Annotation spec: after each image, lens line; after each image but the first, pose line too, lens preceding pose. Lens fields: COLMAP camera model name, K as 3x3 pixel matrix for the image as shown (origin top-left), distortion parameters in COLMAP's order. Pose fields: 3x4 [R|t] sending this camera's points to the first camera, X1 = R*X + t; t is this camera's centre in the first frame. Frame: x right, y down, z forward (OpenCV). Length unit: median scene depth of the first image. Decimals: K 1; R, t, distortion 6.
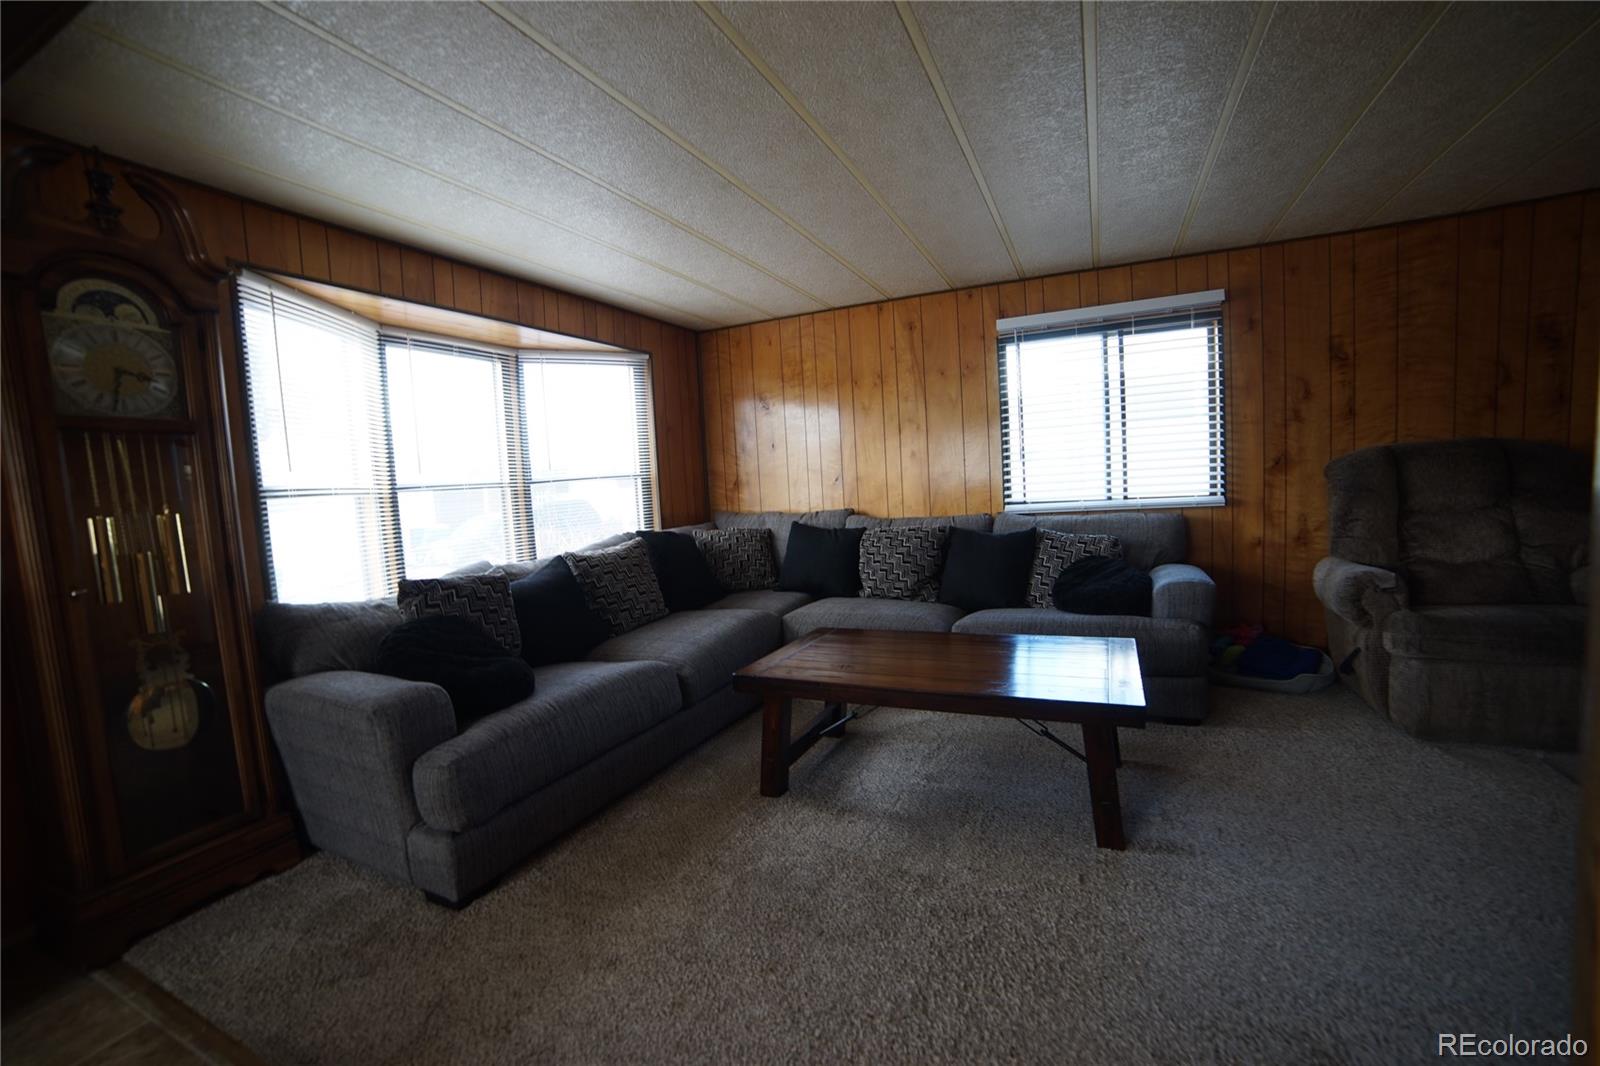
lens RADIAL K [[652.4, 0, 800.0], [0, 652.4, 533.0], [0, 0, 1]] dist [-0.088178, 0.028310]
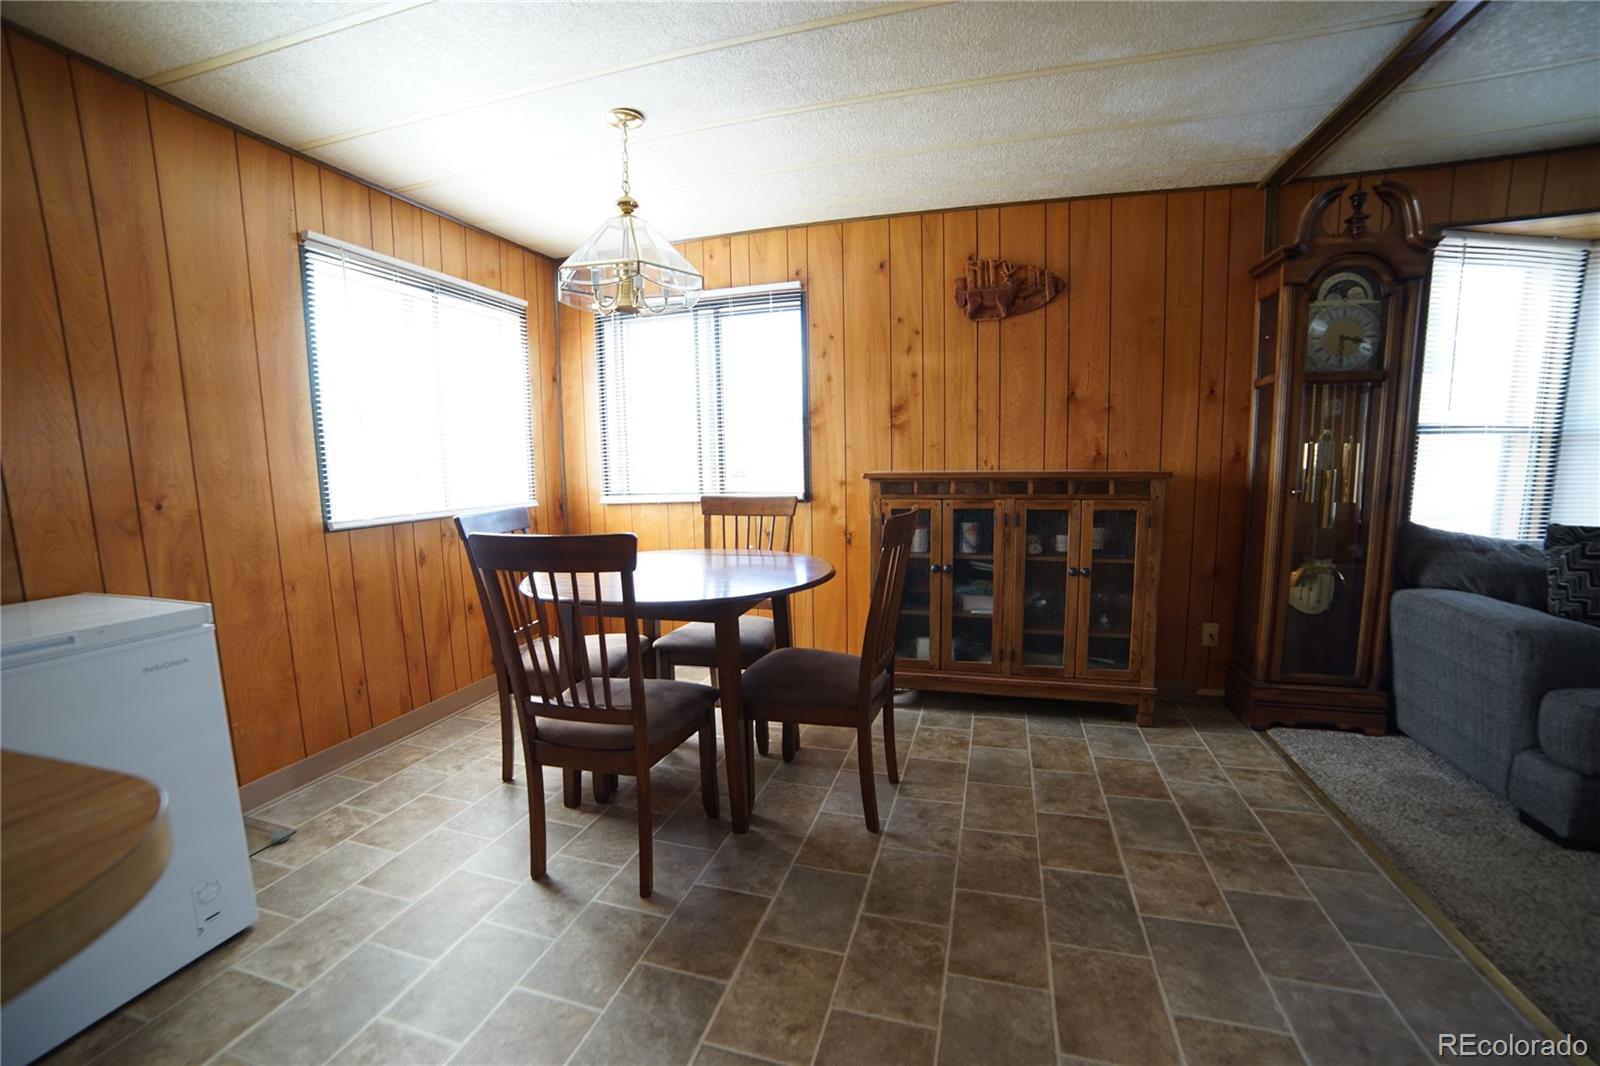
lens RADIAL K [[652.4, 0, 800.0], [0, 652.4, 533.0], [0, 0, 1]] dist [-0.088178, 0.028310]
pose [[0.154201, 0.181389, -0.971247, 0.127006], [-0.075835, 0.982277, 0.171409, 0.023125], [0.985125, 0.047223, 0.165224, -0.400363]]
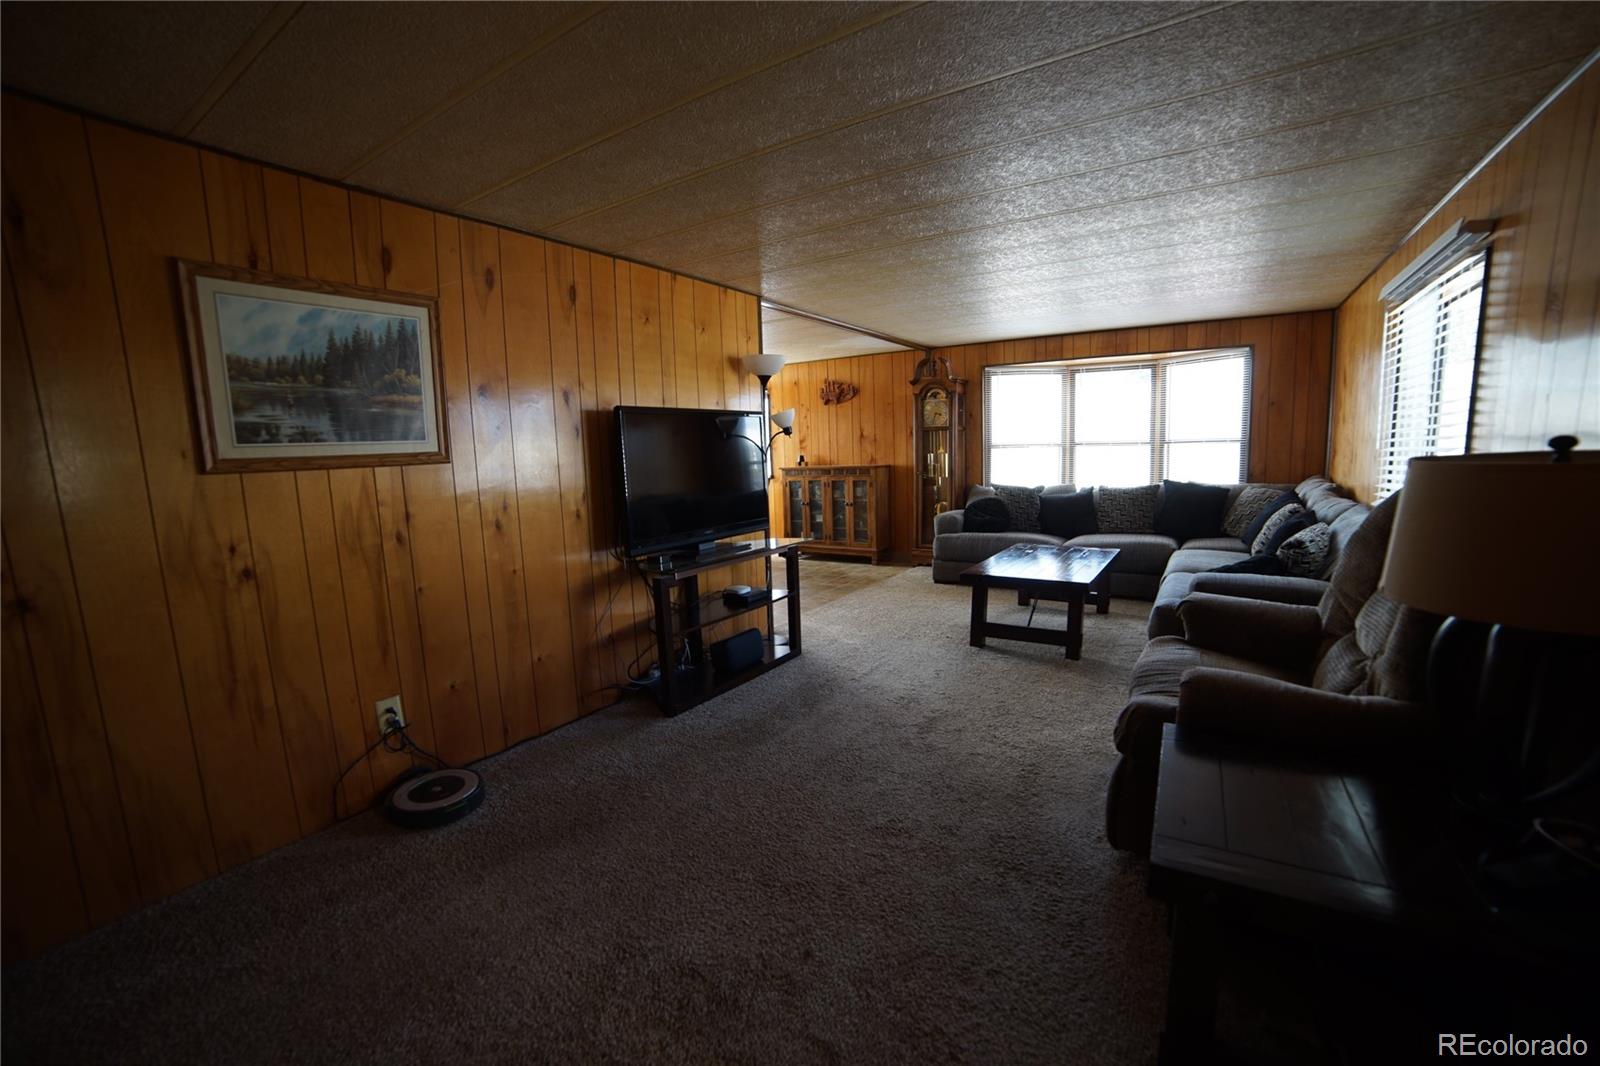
lens RADIAL K [[662.6, 0, 821.8], [0, 662.6, 530.1], [0, 0, 1]] dist [-0.065779, 0.000214]
pose [[-0.110305, 0.184239, -0.976672, 2.719868], [-0.048408, 0.980507, 0.190430, -0.279232], [0.992718, 0.068284, -0.099236, 0.710823]]
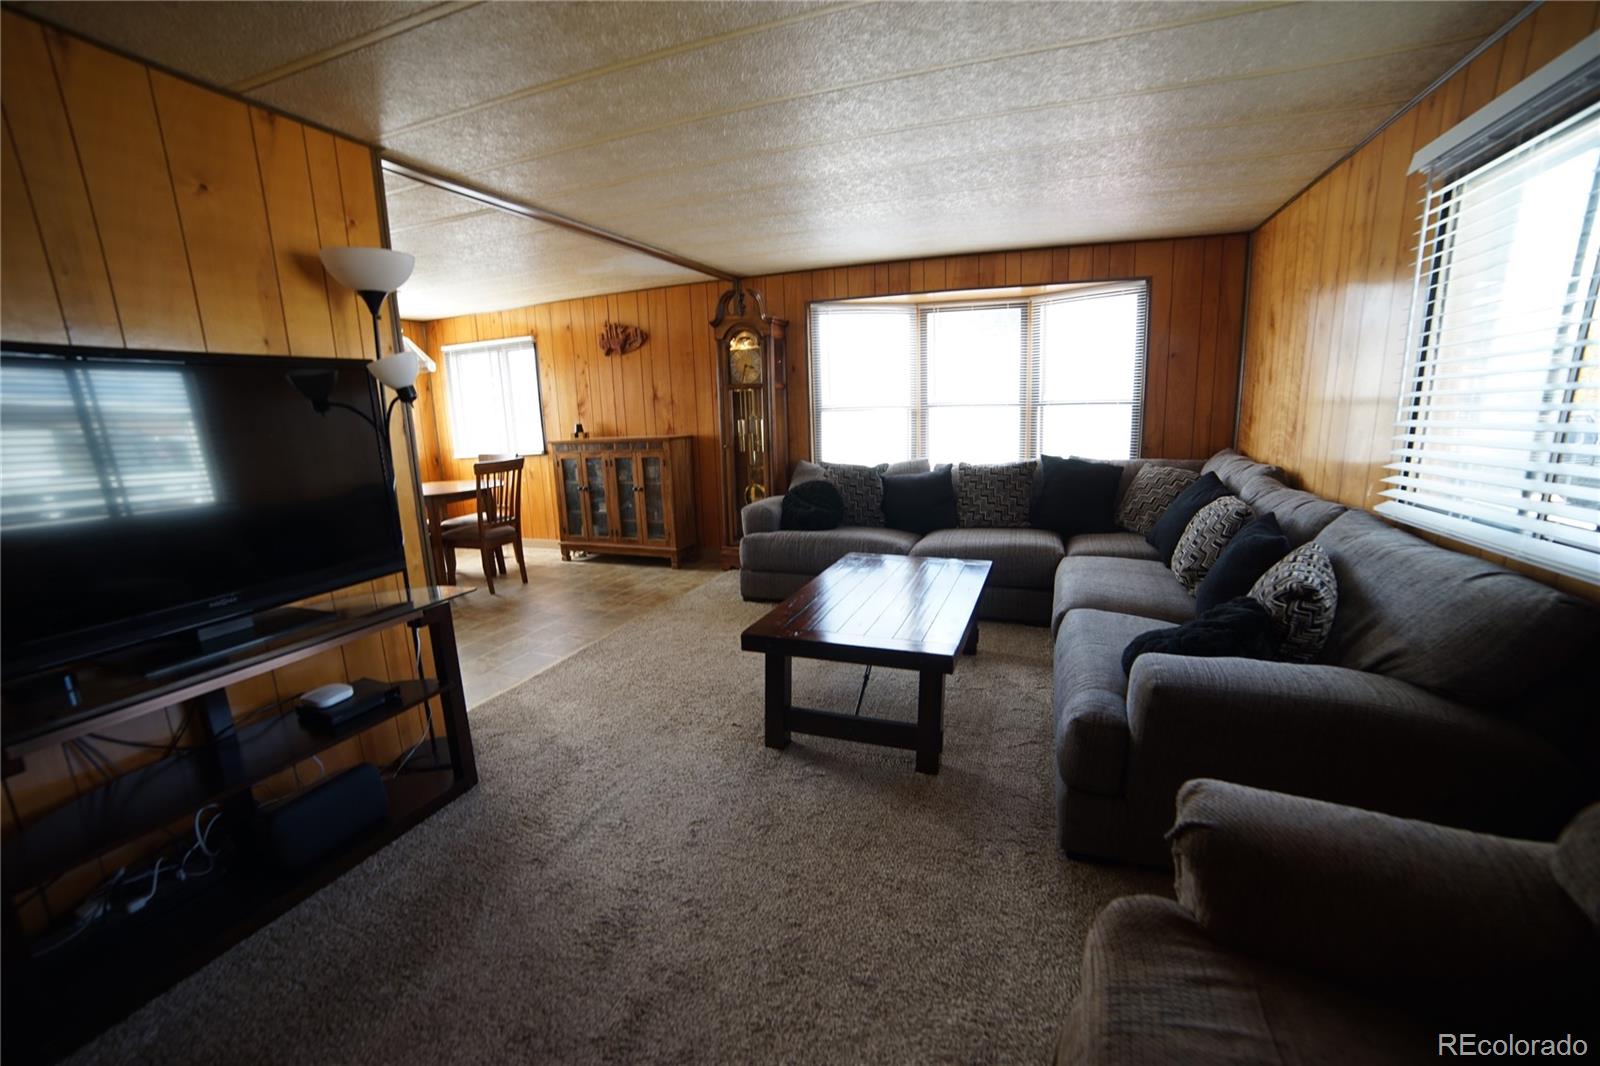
lens RADIAL K [[653.3, 0, 803.6], [0, 653.3, 538.2], [0, 0, 1]] dist [-0.111253, 0.039709]
pose [[0.071435, 0.257839, -0.963543, 1.718625], [-0.057158, 0.965482, 0.254121, -0.252814], [0.995806, 0.036922, 0.083707, 0.969718]]
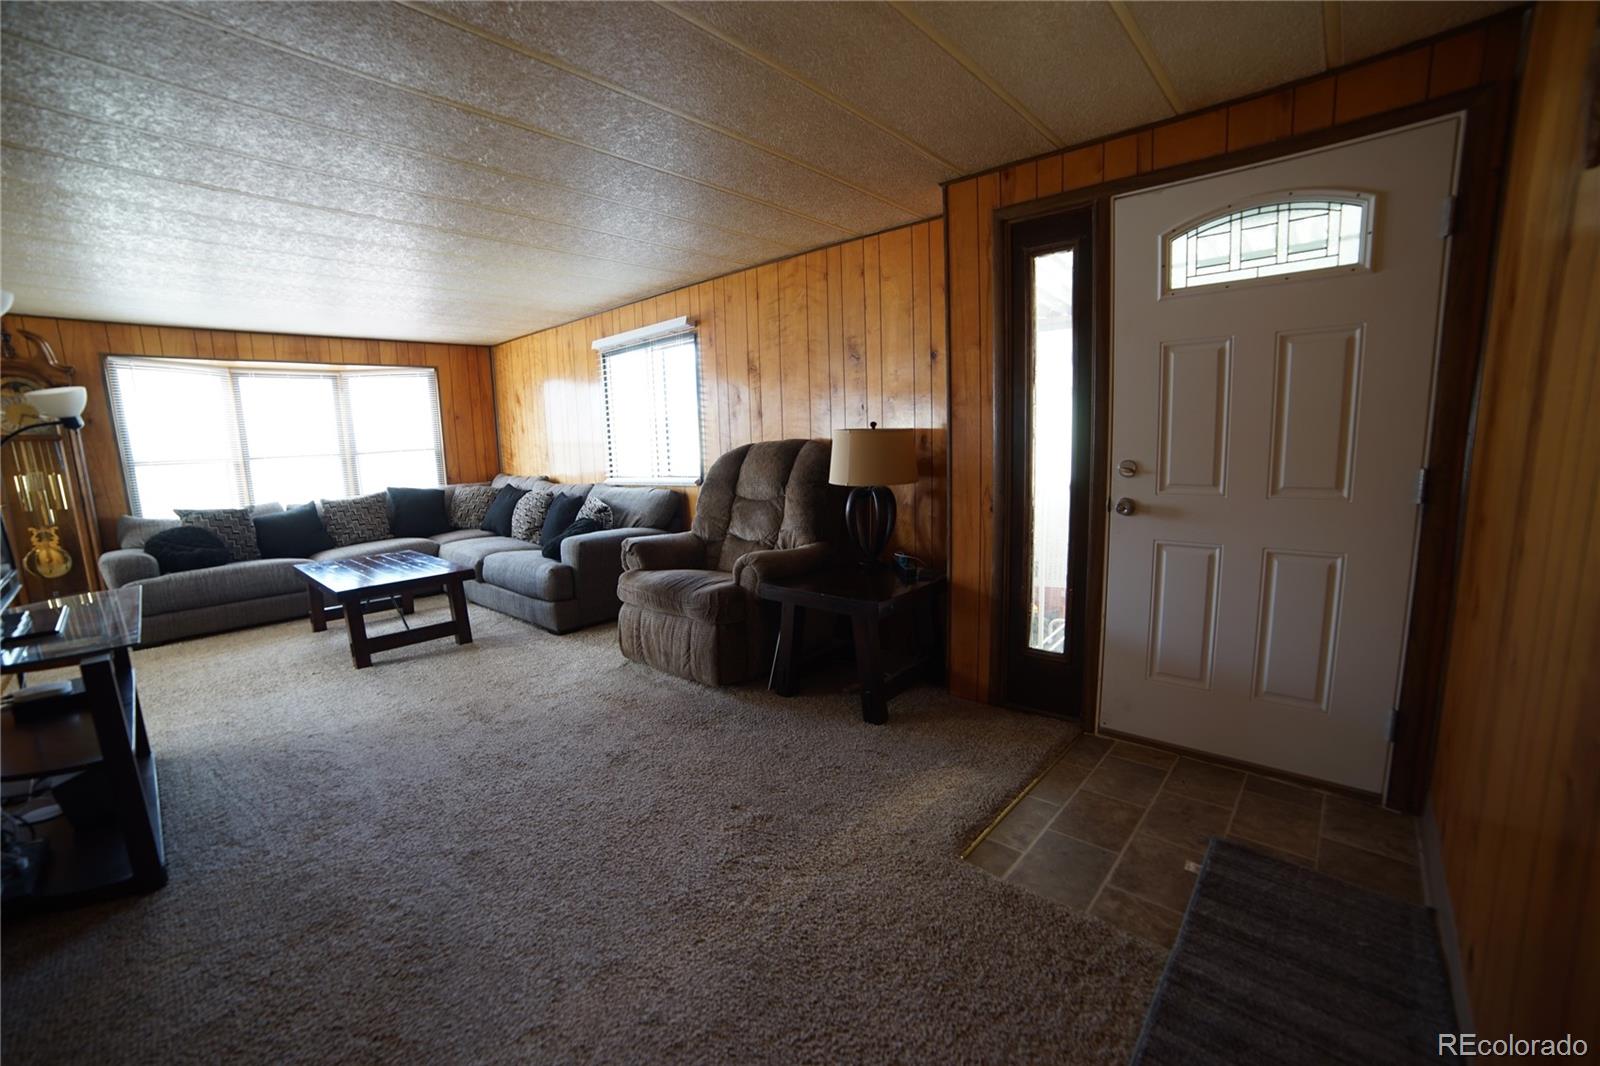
lens RADIAL K [[652.4, 0, 800.0], [0, 652.4, 533.0], [0, 0, 1]] dist [-0.088178, 0.028310]
pose [[0.956600, 0.062299, -0.284665, 2.352110], [-0.041512, 0.996051, 0.078484, -0.108628], [0.288431, -0.063261, 0.955409, -0.411489]]
